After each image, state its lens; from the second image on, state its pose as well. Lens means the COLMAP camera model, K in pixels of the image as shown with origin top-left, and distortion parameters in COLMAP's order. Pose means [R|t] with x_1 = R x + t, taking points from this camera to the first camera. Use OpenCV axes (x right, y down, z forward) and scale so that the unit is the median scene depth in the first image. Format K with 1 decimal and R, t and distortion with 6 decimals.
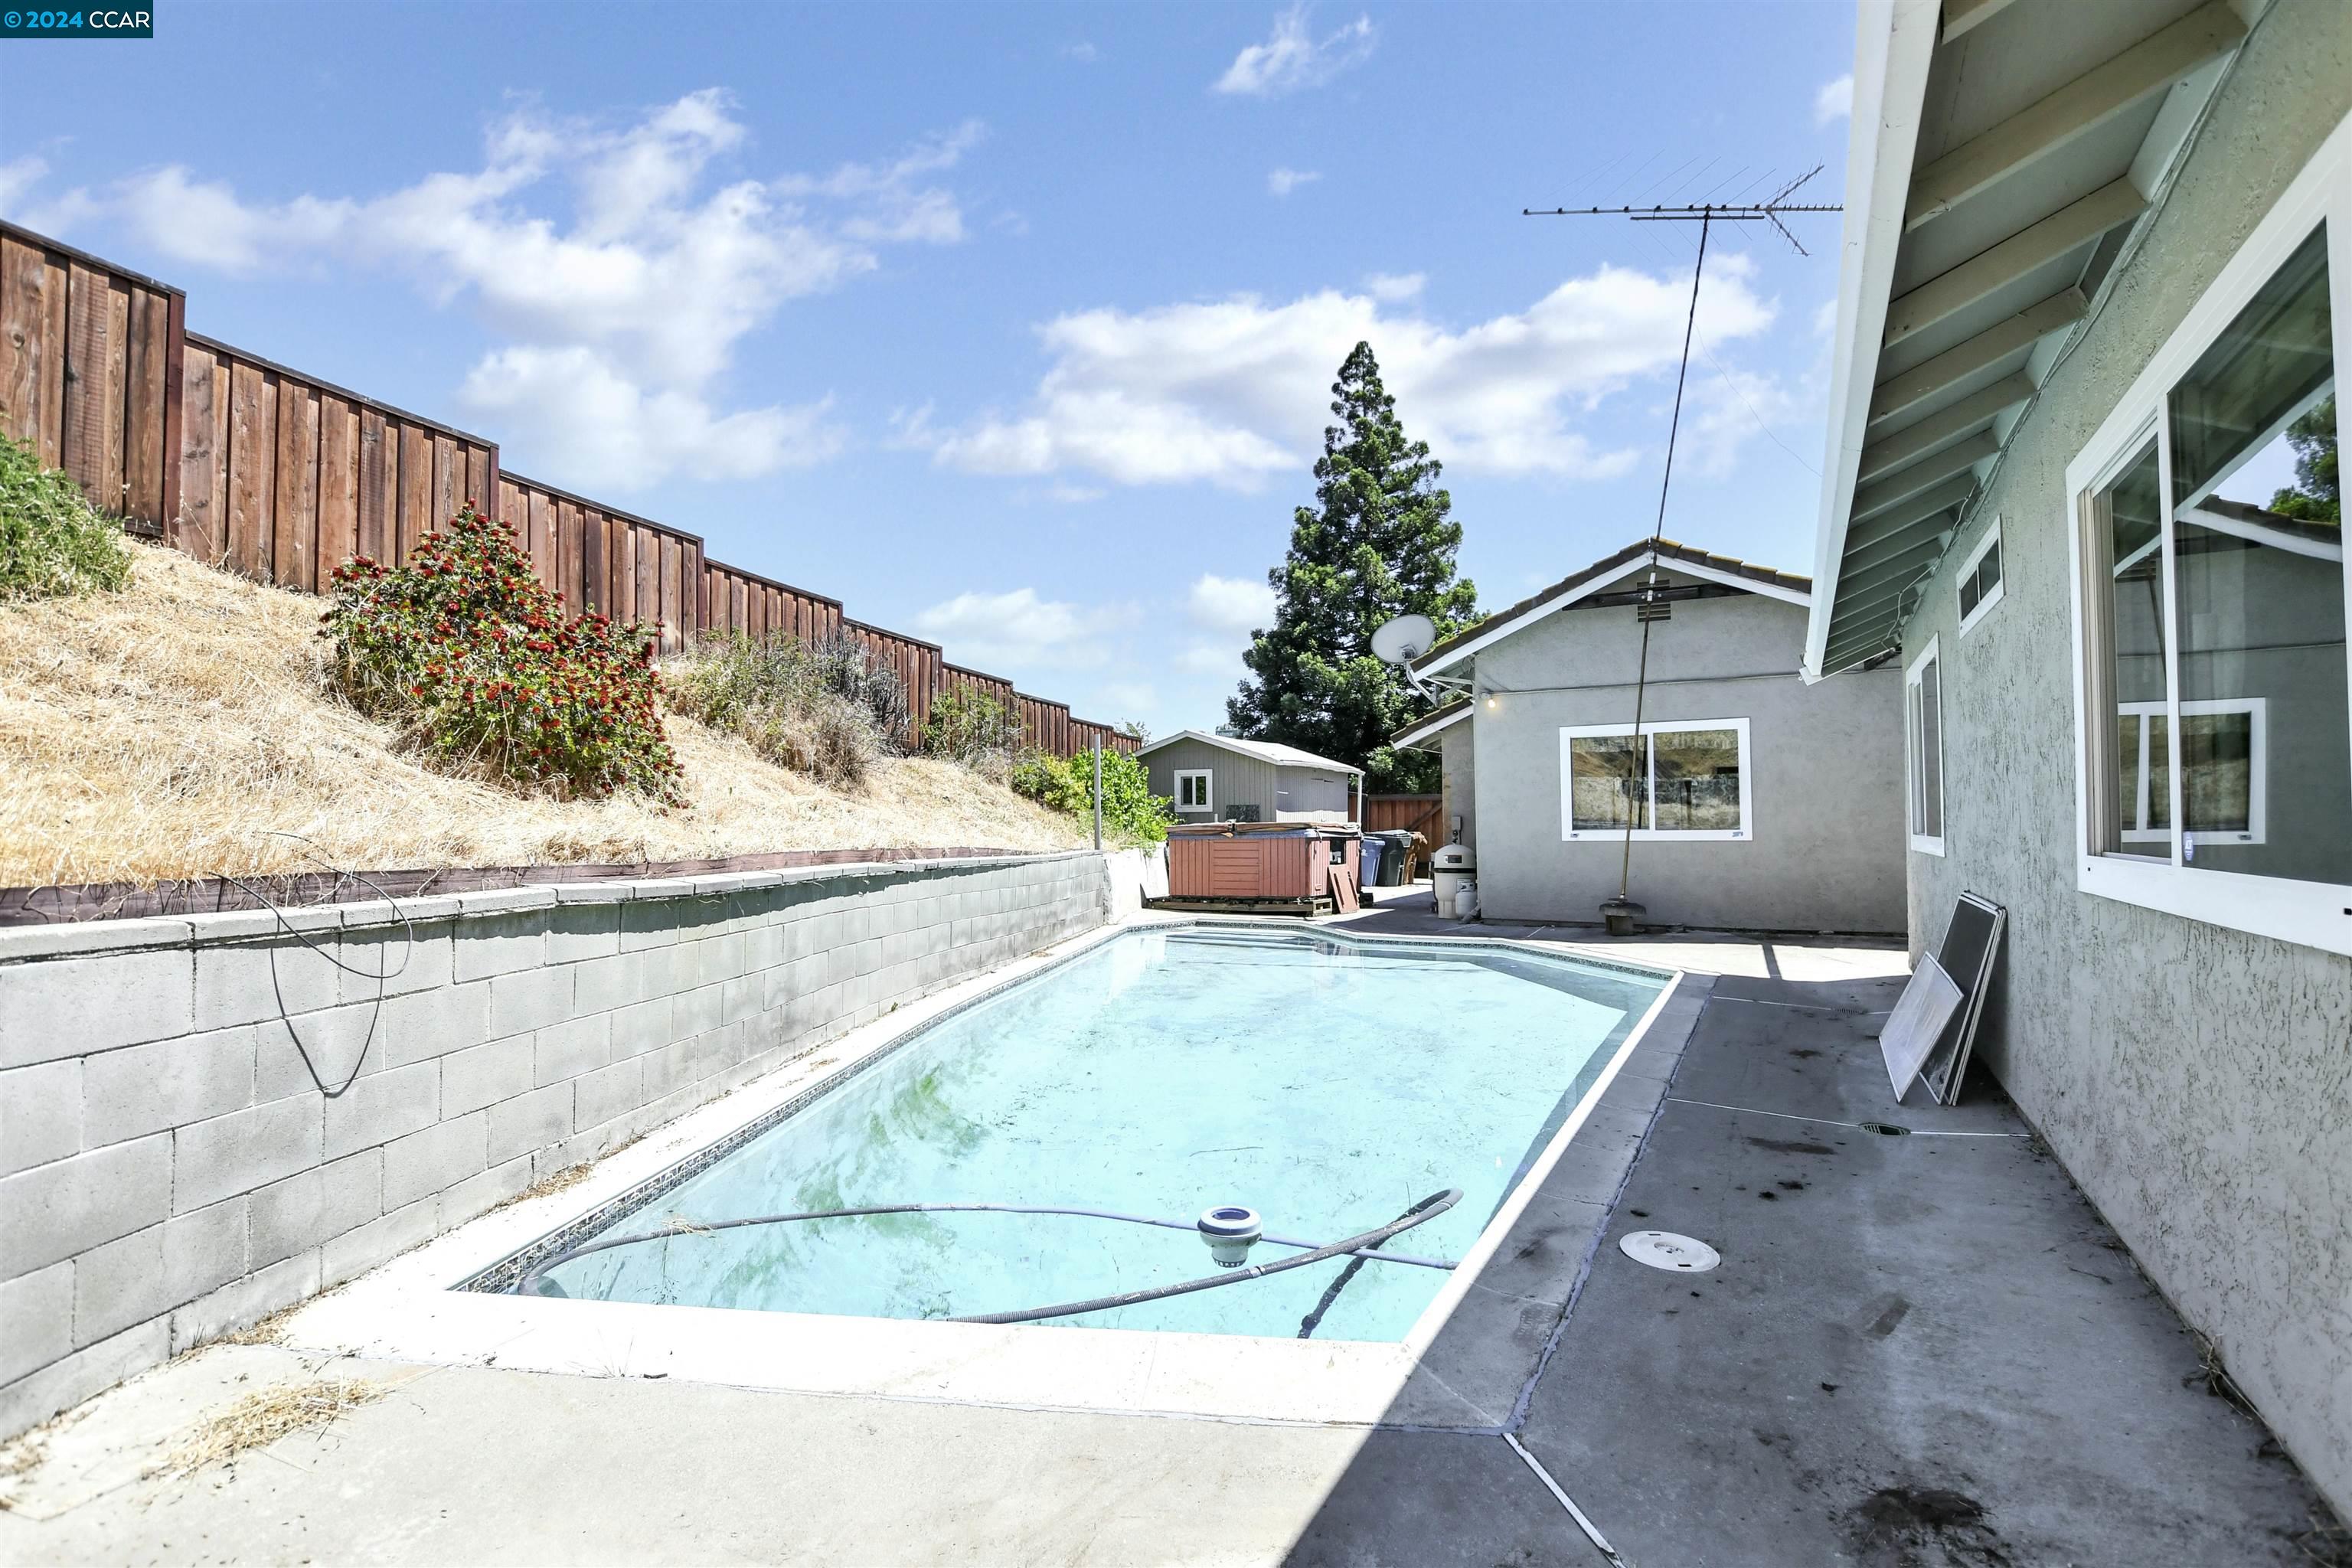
lens RADIAL K [[1100.4, 0, 1195.4], [0, 1100.4, 796.7], [0, 0, 1]] dist [-0.032170, 0.004488]
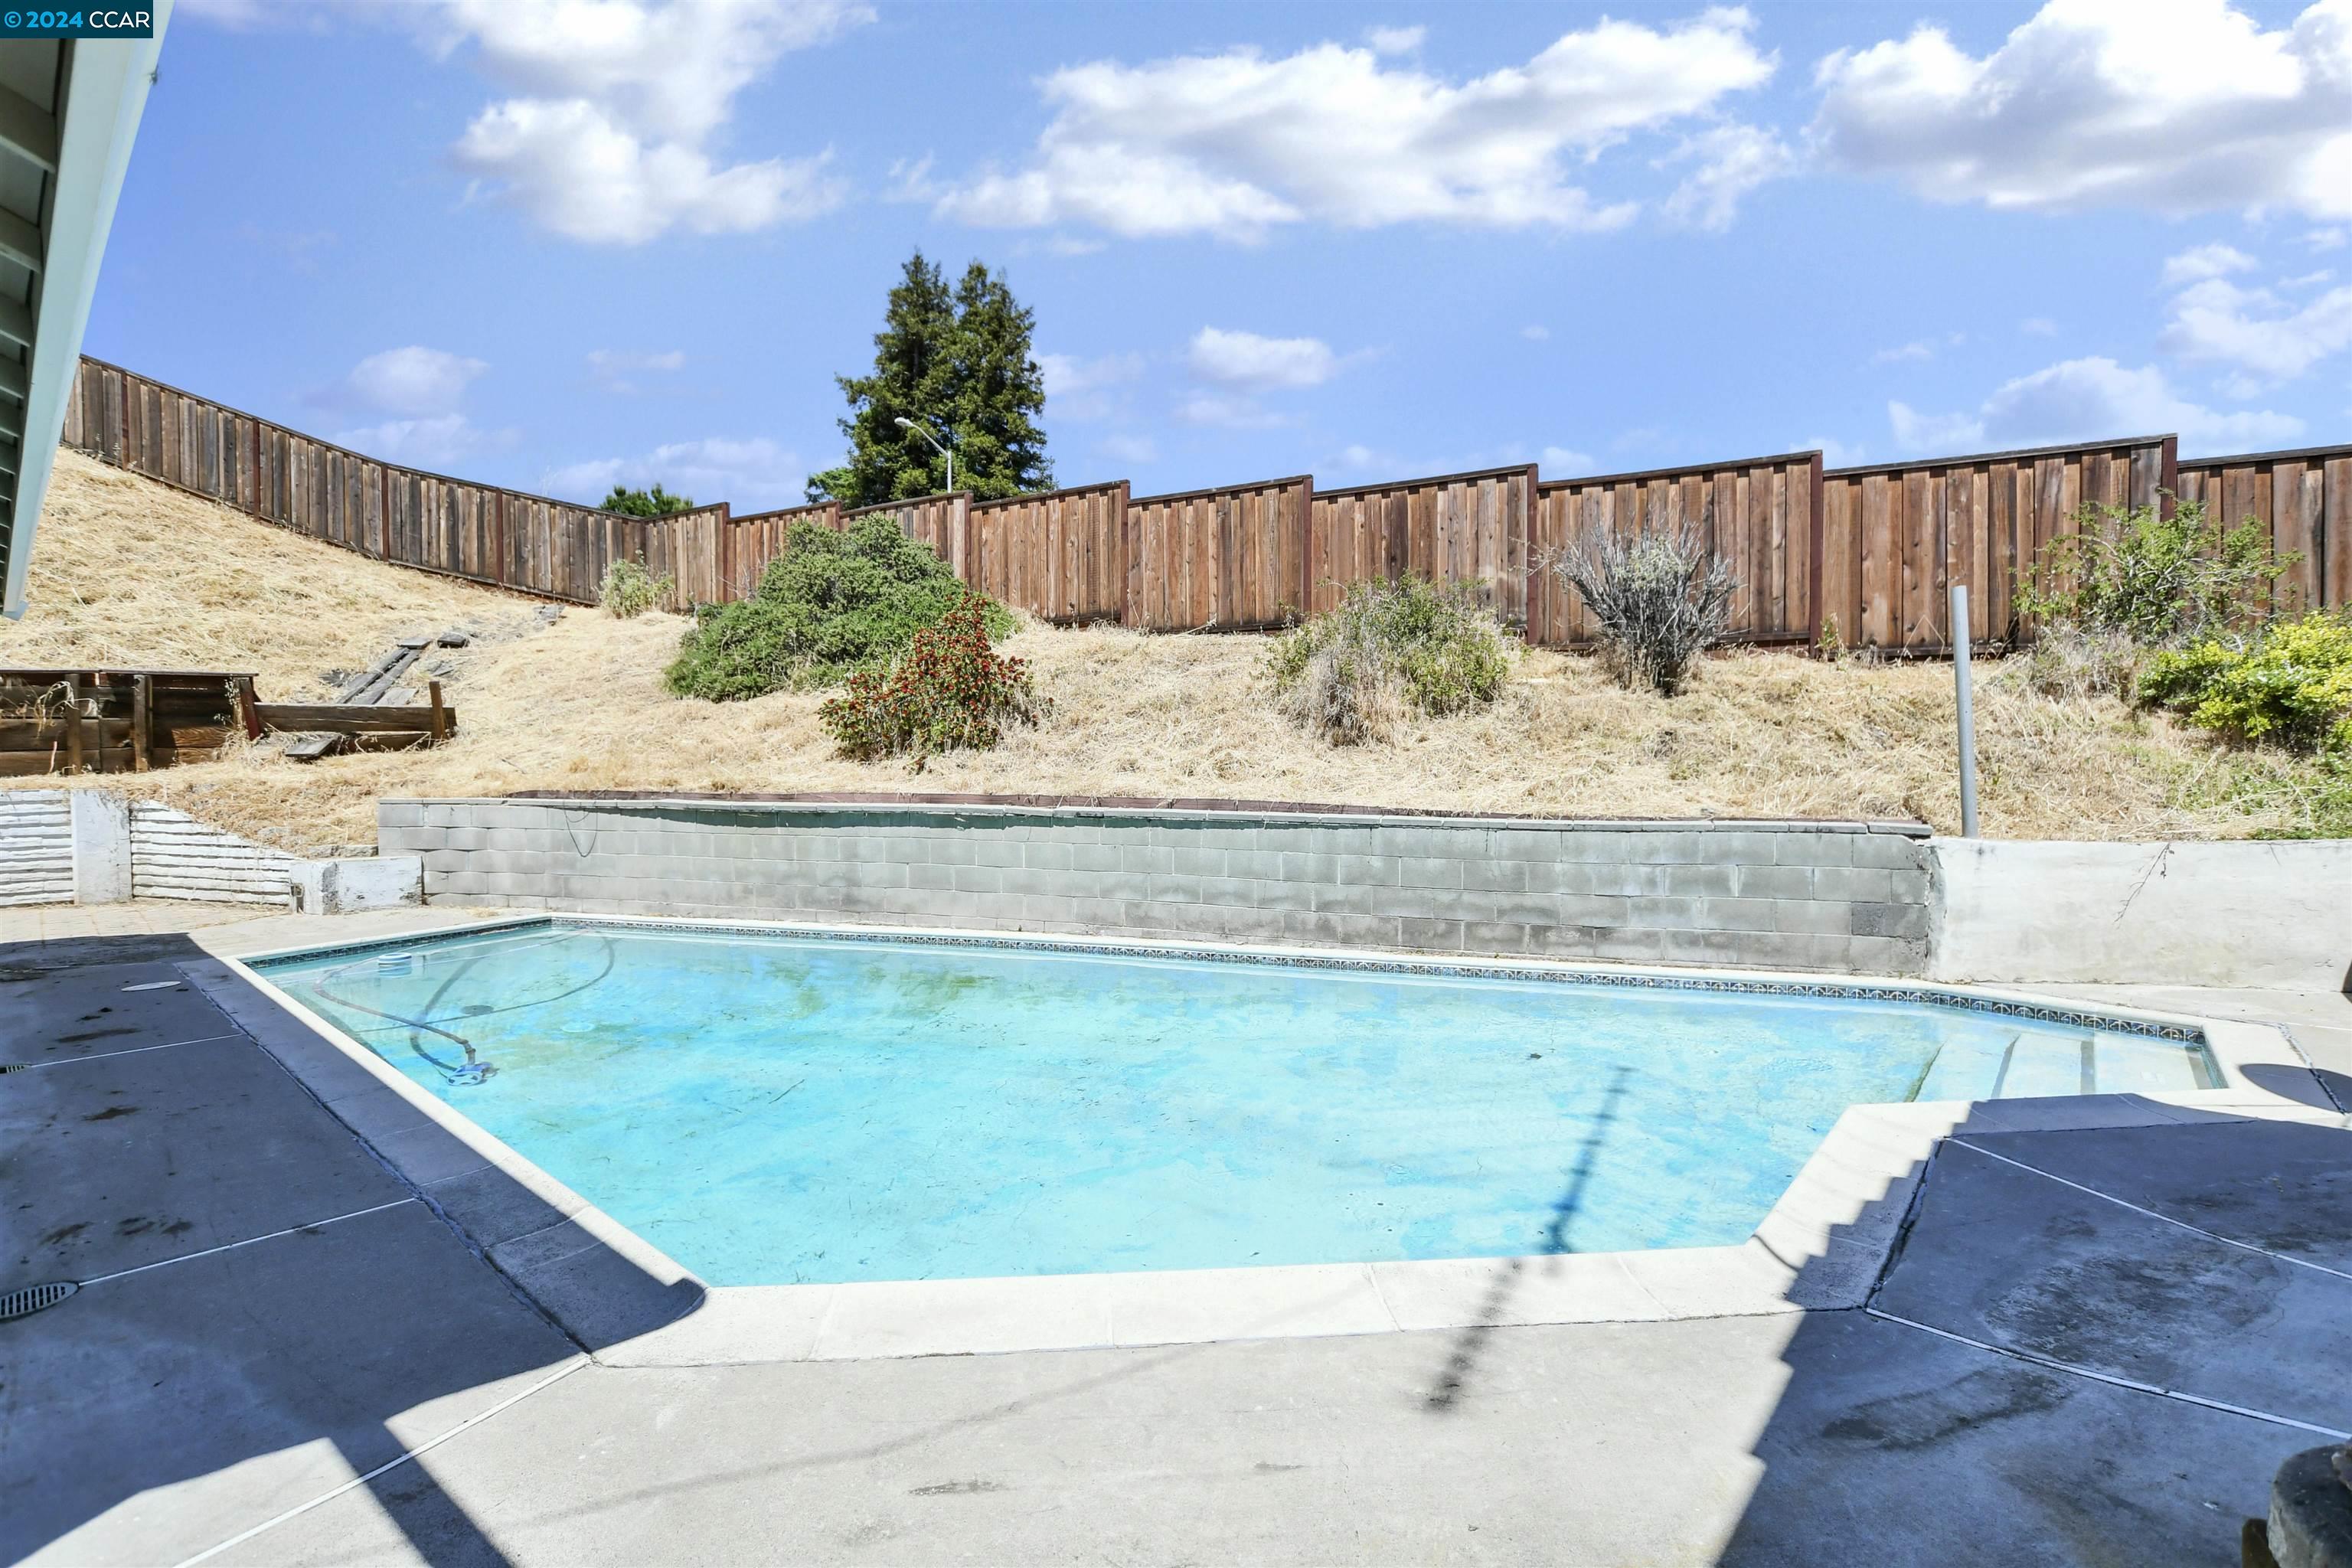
lens RADIAL K [[1100.4, 0, 1183.8], [0, 1100.4, 783.8], [0, 0, 1]] dist [-0.032170, 0.004488]
pose [[-0.217236, 0.020657, -0.975901, 0.757194], [0.029268, 0.999464, 0.014641, 0.020688], [0.975680, -0.025382, -0.217724, 1.286095]]
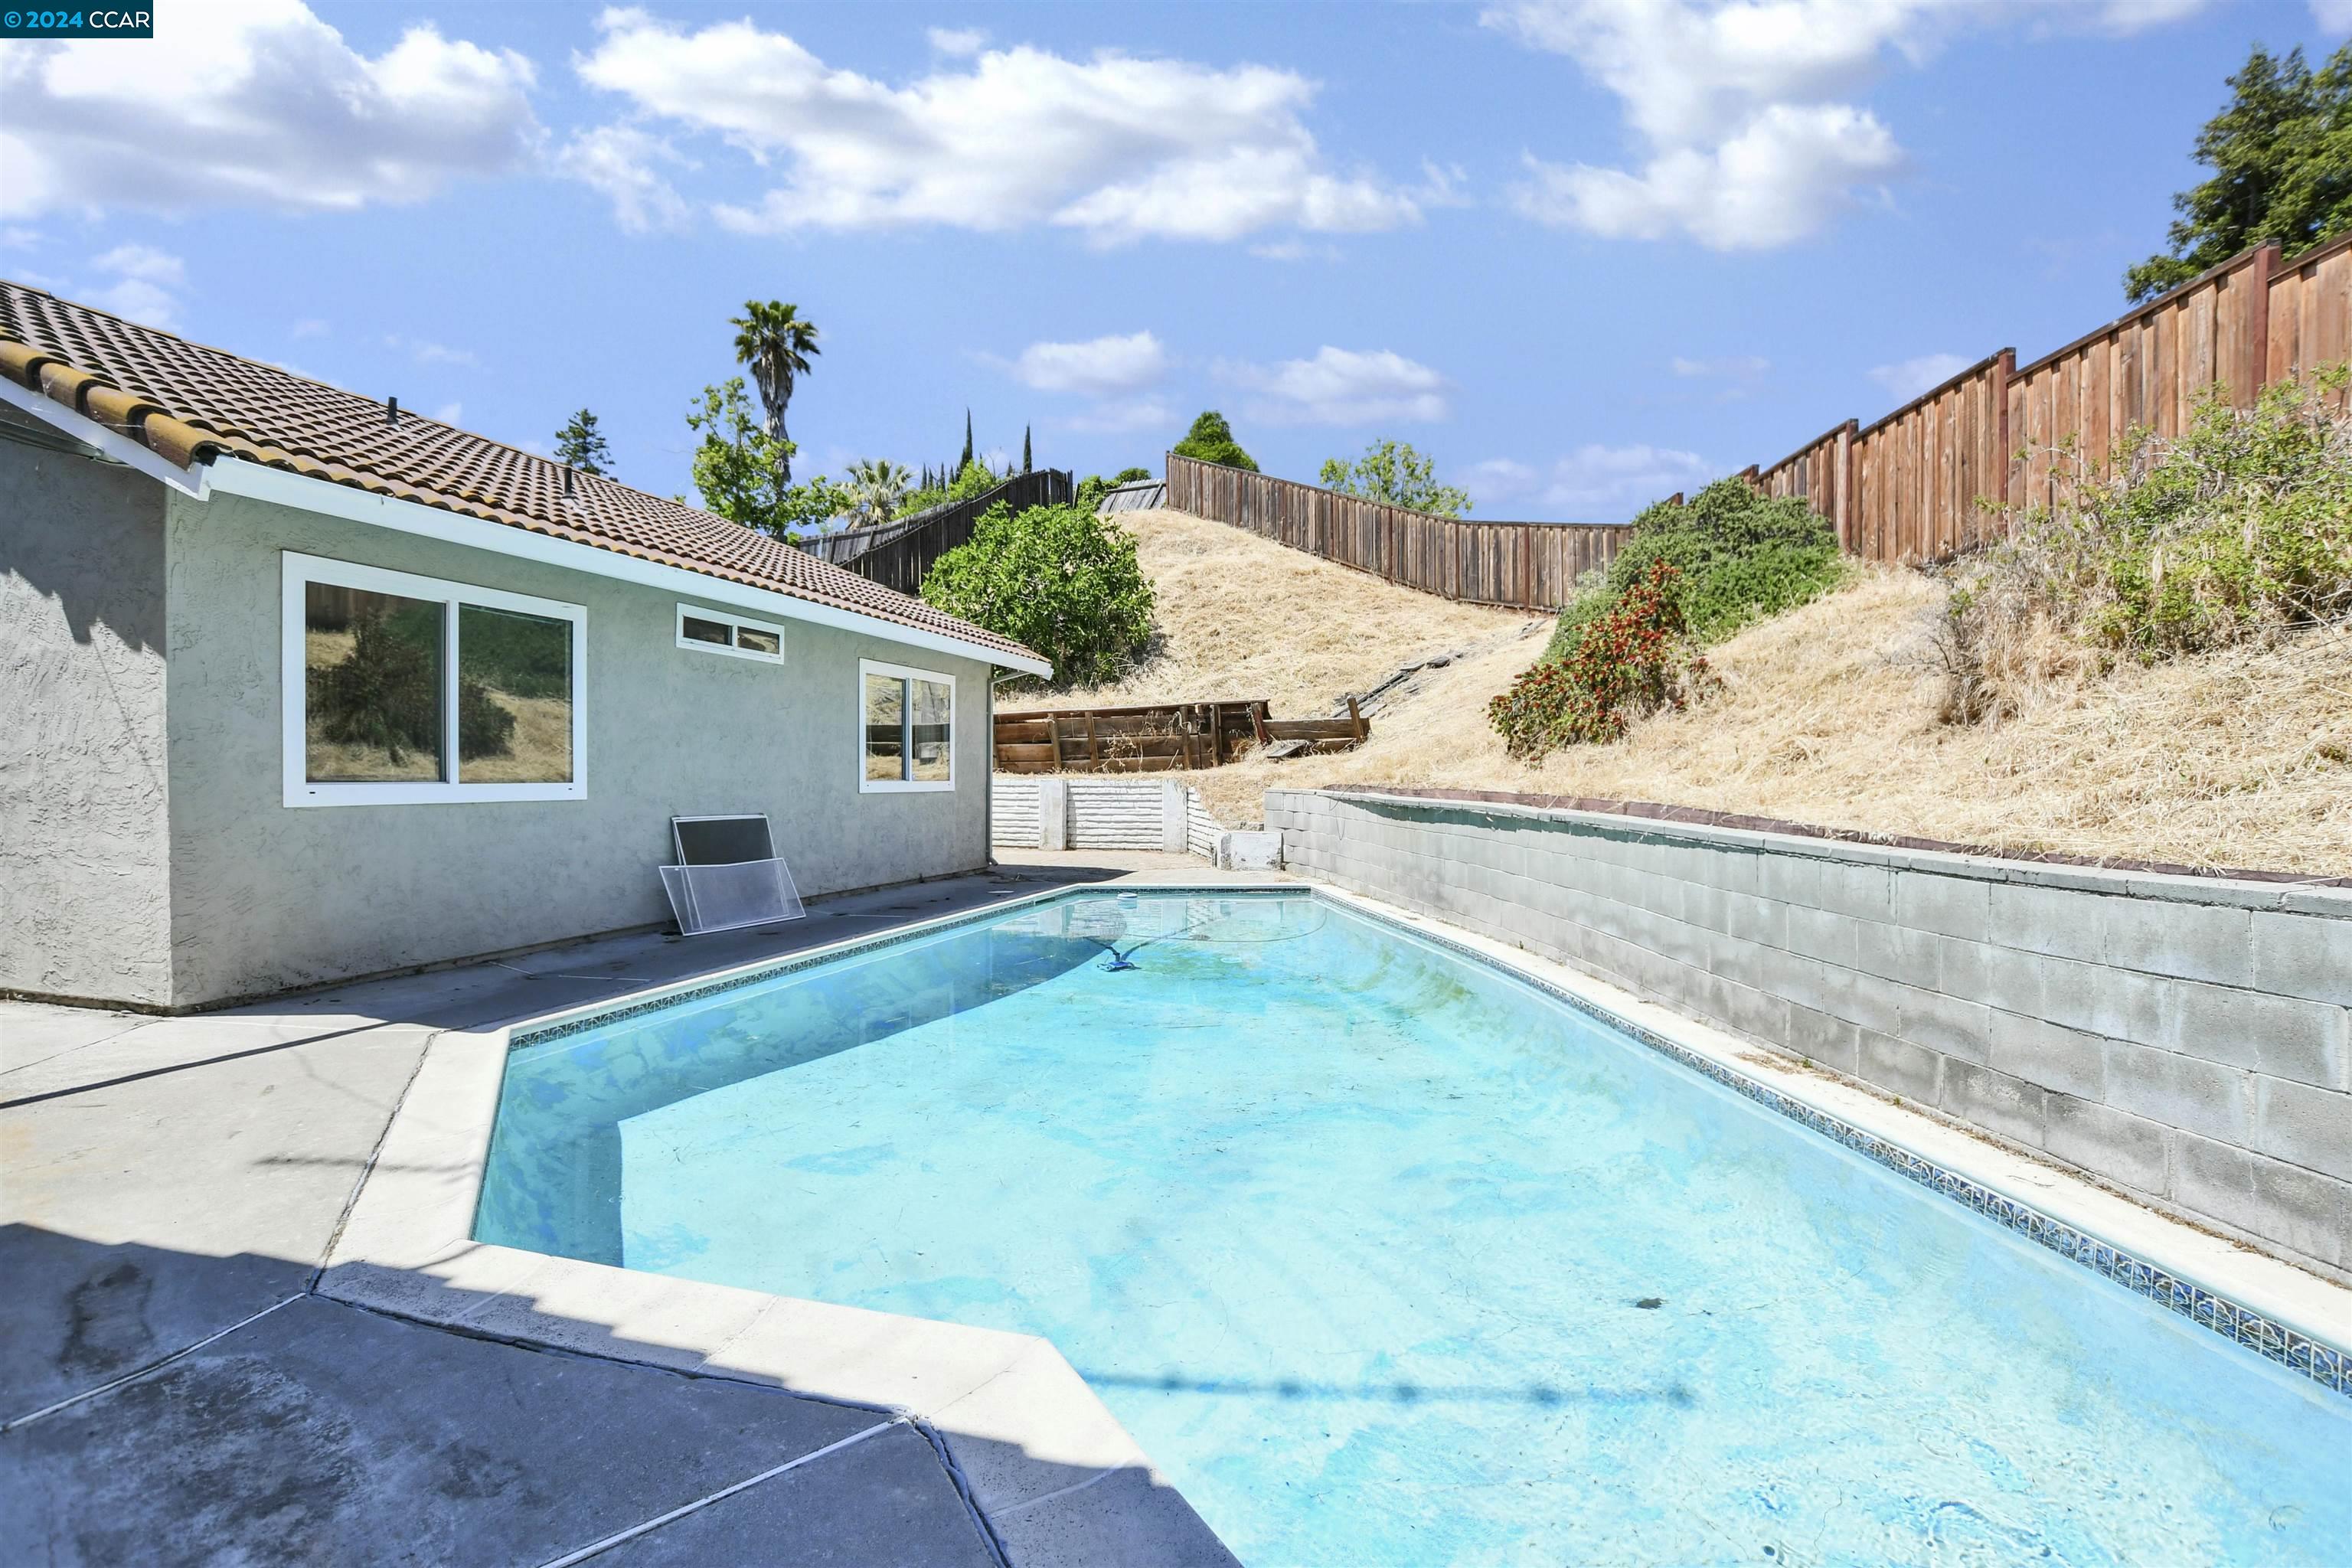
lens RADIAL K [[1100.4, 0, 1173.6], [0, 1100.4, 796.0], [0, 0, 1]] dist [-0.032170, 0.004488]
pose [[-0.977926, 0.007500, -0.208819, 0.243261], [0.008369, 0.999960, -0.003279, 0.044668], [0.208786, -0.004954, -0.977949, 1.748011]]
